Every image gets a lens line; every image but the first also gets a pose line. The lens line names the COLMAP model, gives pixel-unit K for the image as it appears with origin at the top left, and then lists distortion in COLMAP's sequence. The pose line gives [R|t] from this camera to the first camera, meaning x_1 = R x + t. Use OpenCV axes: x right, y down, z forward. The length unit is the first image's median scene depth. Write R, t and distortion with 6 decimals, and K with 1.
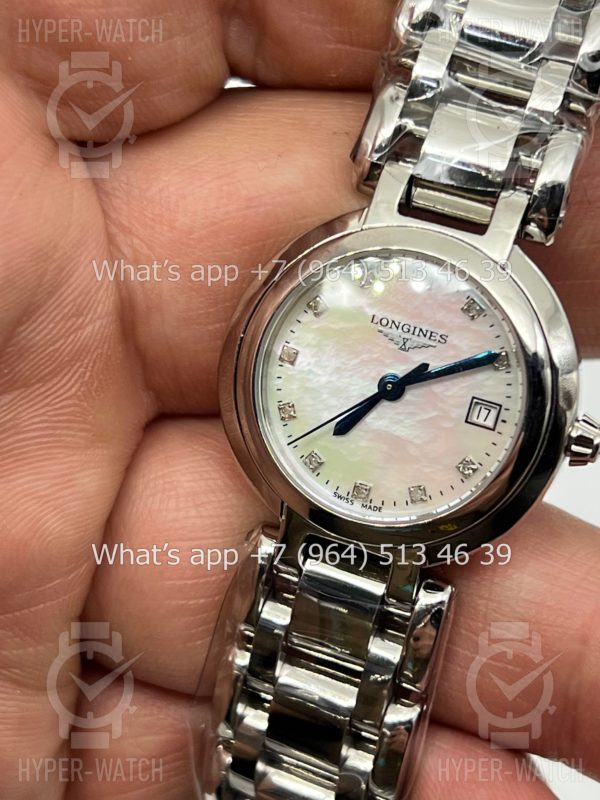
lens RADIAL K [[1955.4, 0, 300.0], [0, 1955.4, 400.0], [0, 0, 1]] dist [0.113871, 0.415799]
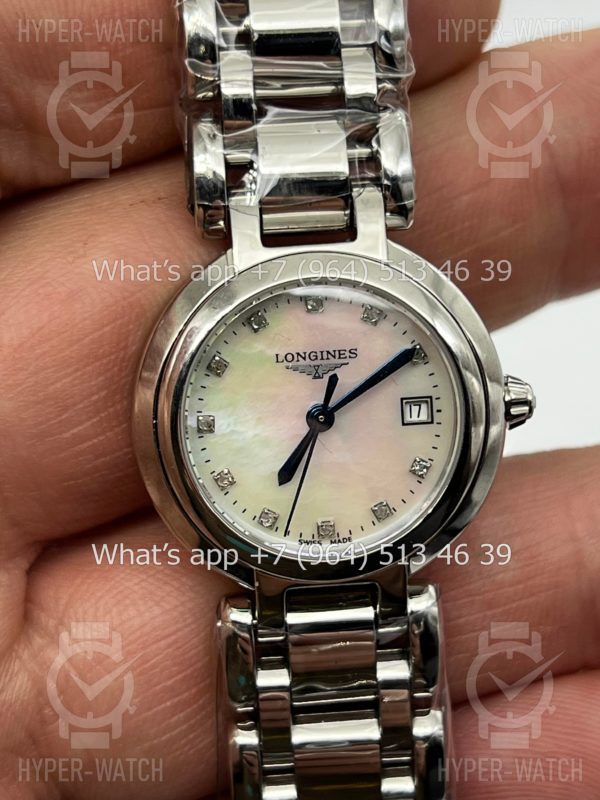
lens RADIAL K [[1955.4, 0, 300.0], [0, 1955.4, 400.0], [0, 0, 1]] dist [0.113871, 0.415799]
pose [[0.899751, -0.345735, 0.266299, -0.218477], [0.339520, 0.937946, 0.070589, -0.087056], [-0.274179, 0.026902, 0.961302, 0.066393]]
